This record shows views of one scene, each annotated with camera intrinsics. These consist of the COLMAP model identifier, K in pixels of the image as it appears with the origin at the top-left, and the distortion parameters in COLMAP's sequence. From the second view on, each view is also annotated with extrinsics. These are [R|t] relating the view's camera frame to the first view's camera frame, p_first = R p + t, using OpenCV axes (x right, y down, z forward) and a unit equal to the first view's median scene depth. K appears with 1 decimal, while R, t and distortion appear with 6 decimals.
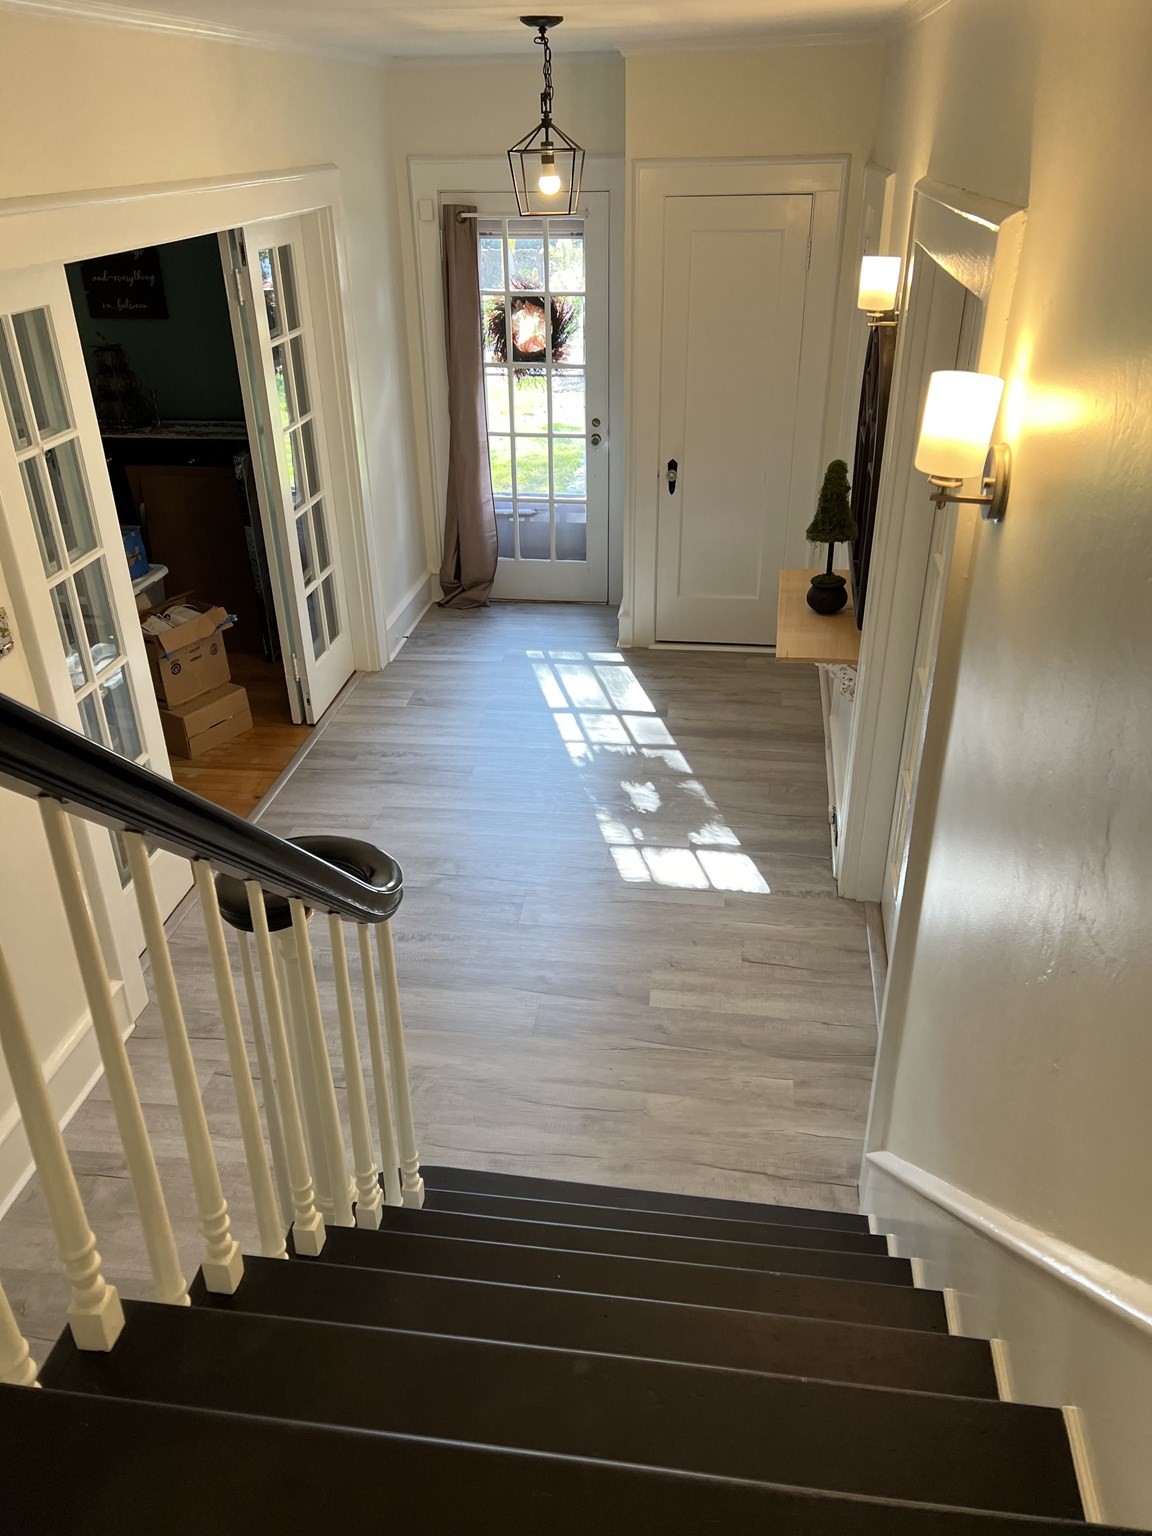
lens RADIAL K [[1157.2, 0, 576.0], [0, 1157.2, 768.0], [0, 0, 1]] dist [0.044101, -0.000726]
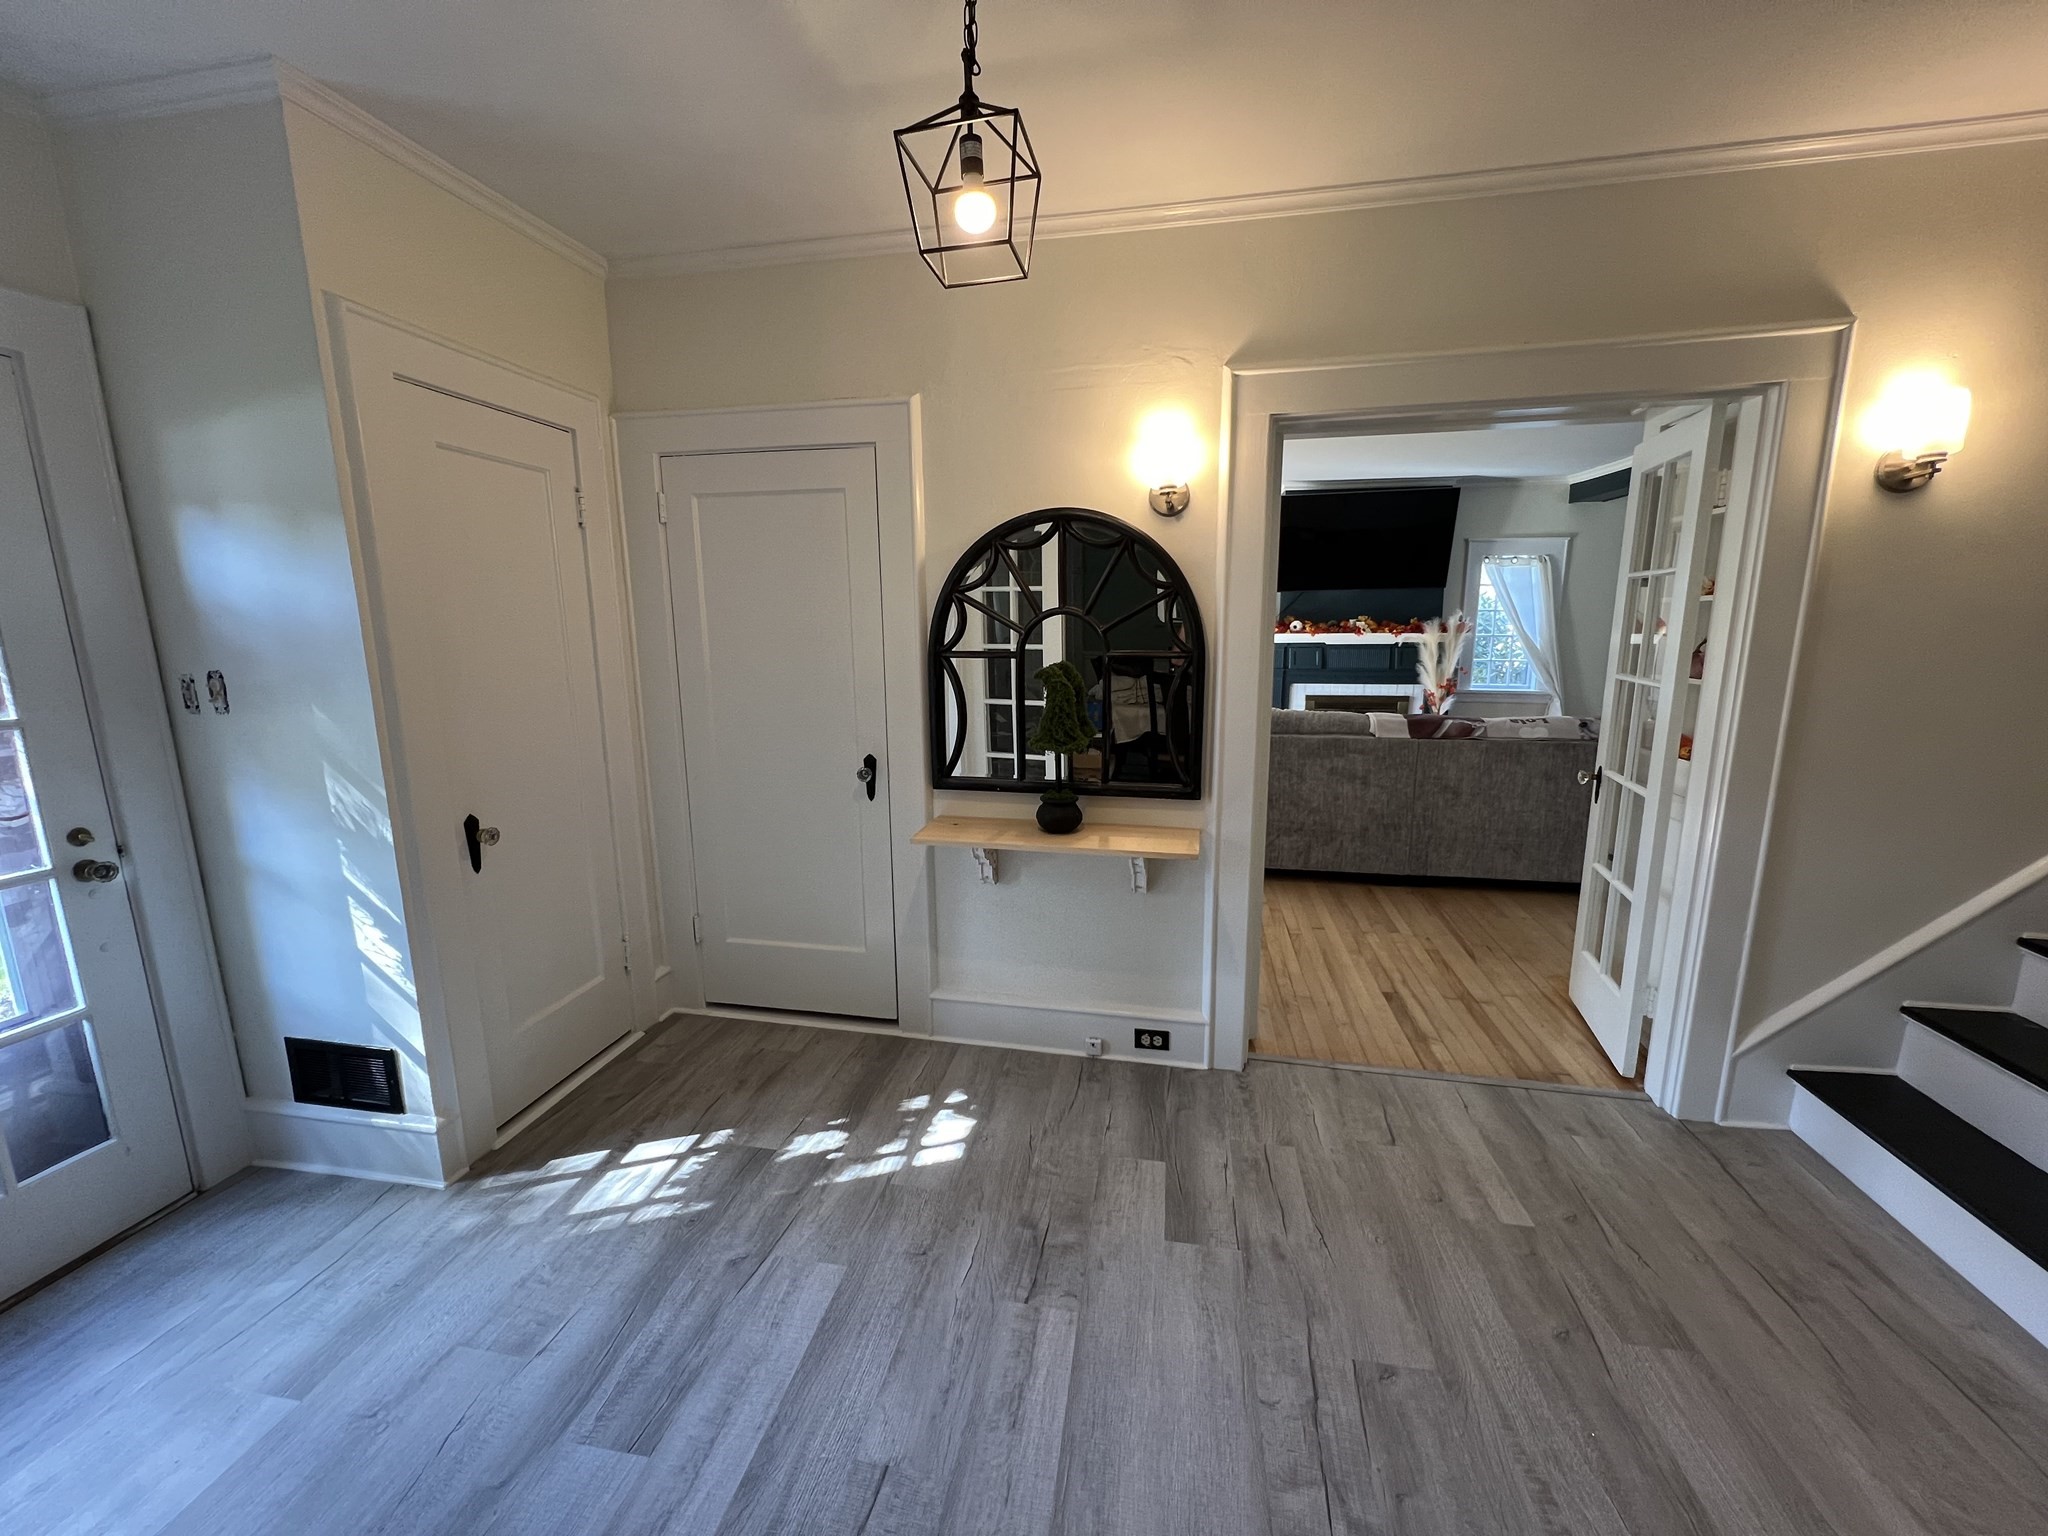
lens RADIAL K [[821.0, 0, 1024.0], [0, 821.0, 768.0], [0, 0, 1]] dist [-0.000914, 0.000510]
pose [[0.050245, -0.171388, 0.983922, -0.419413], [0.484247, 0.865799, 0.126084, -0.287346], [-0.873487, 0.470126, 0.126496, 0.983500]]
